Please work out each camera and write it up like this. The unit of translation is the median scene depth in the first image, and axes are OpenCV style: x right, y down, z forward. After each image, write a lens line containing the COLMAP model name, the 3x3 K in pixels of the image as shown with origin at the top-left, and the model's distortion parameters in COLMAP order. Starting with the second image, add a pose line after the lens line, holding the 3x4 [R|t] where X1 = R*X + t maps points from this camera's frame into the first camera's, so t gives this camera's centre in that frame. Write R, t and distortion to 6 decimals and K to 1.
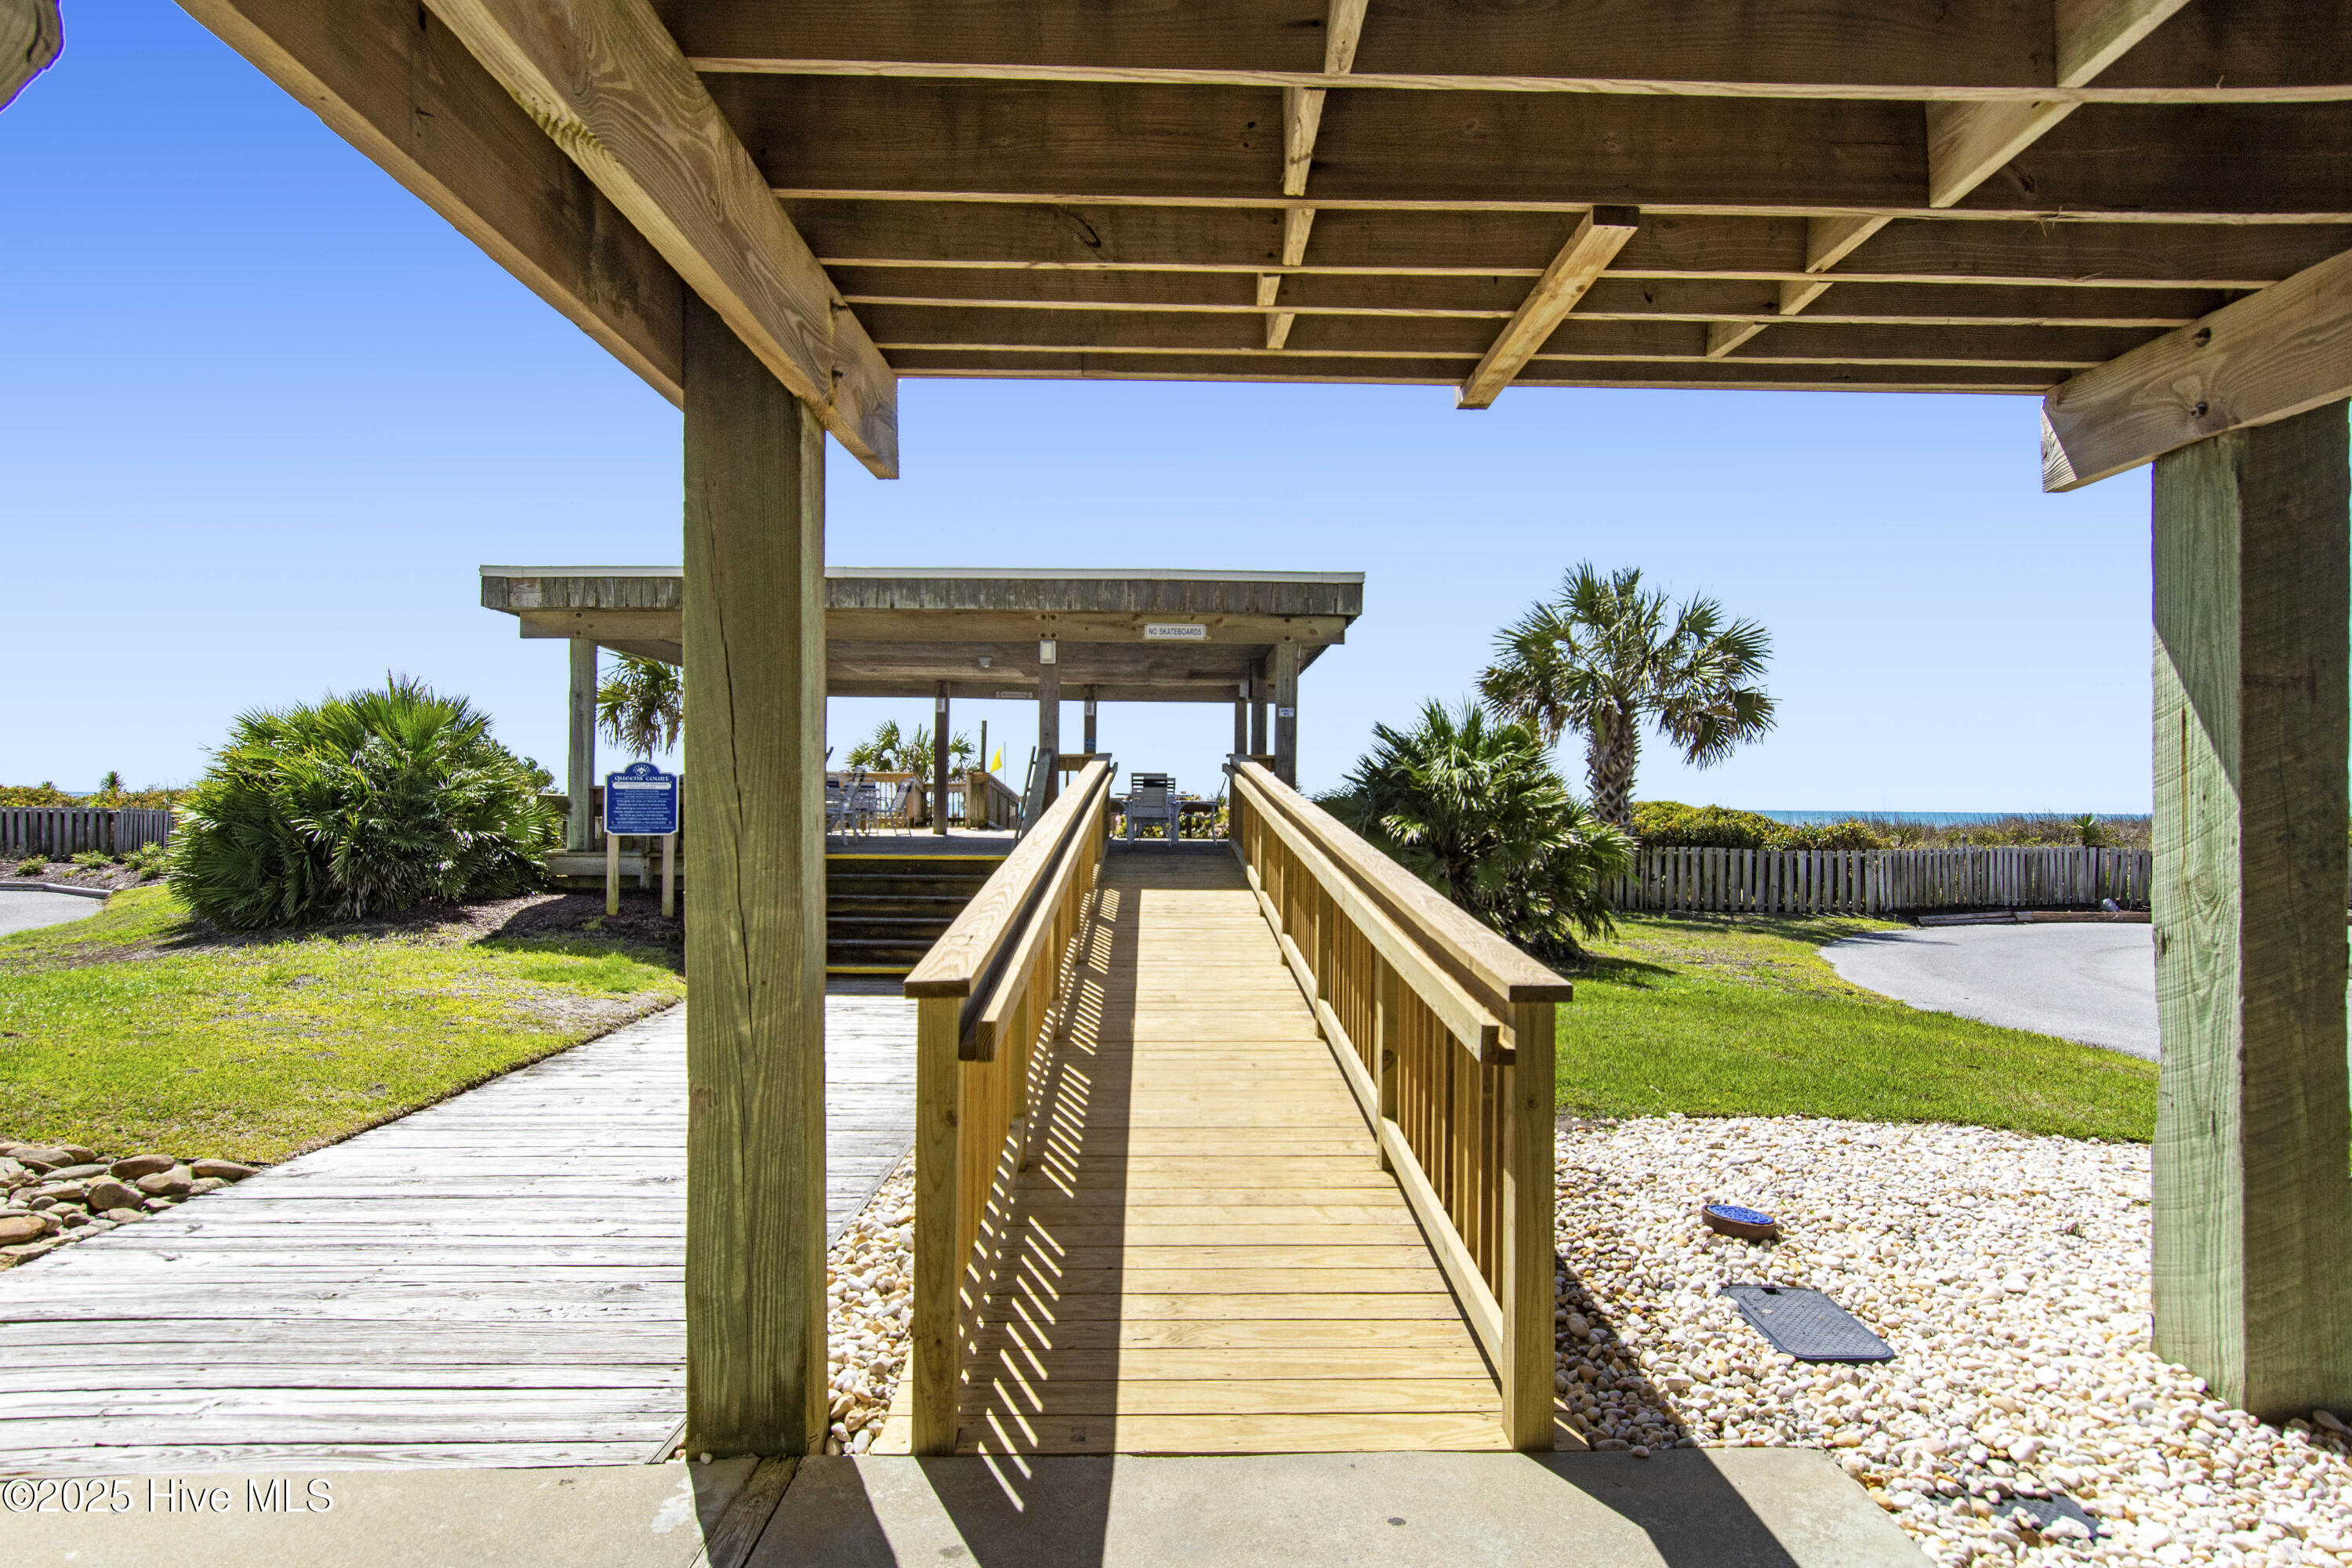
lens RADIAL K [[1227.2, 0, 1176.0], [0, 1227.2, 784.0], [0, 0, 1]] dist [0.001208, -0.000489]
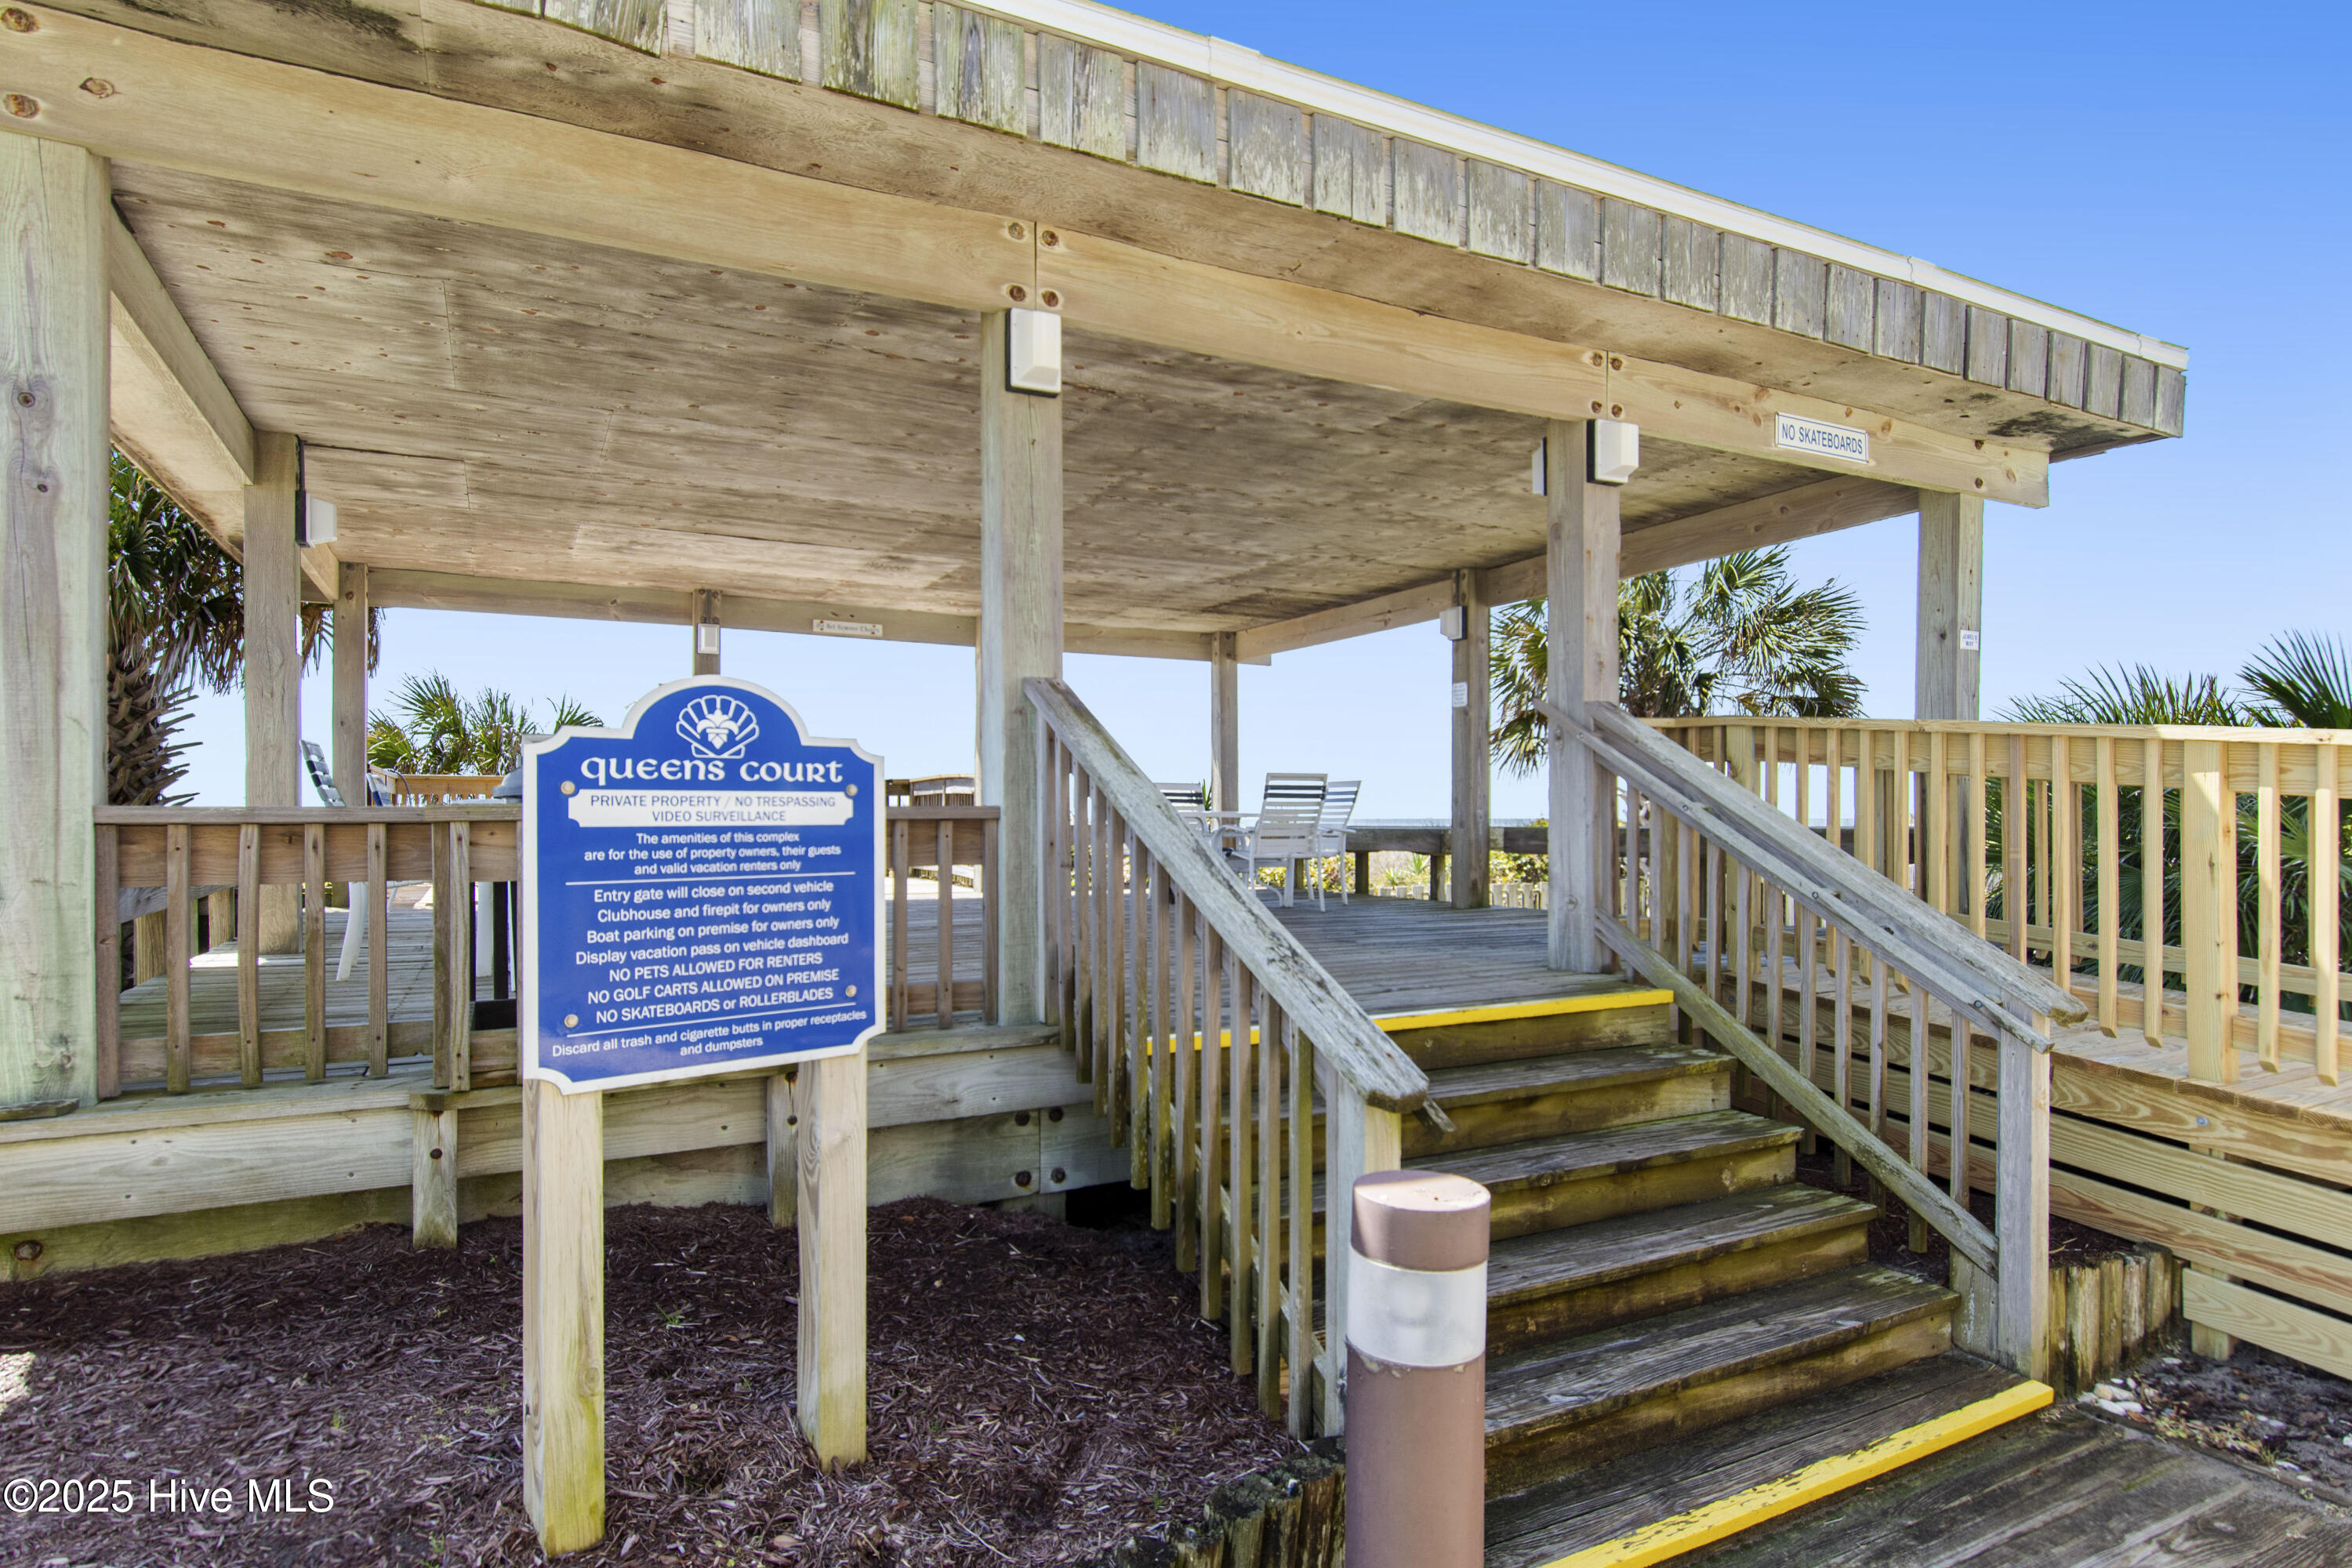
lens RADIAL K [[1277.9, 0, 1175.4], [0, 1277.9, 825.6], [0, 0, 1]] dist [0.000921, -0.000128]
pose [[0.889874, -0.014476, 0.455976, -0.407468], [0.004107, 0.999710, 0.023722, -0.000374], [-0.456187, -0.019237, 0.889676, 0.699398]]
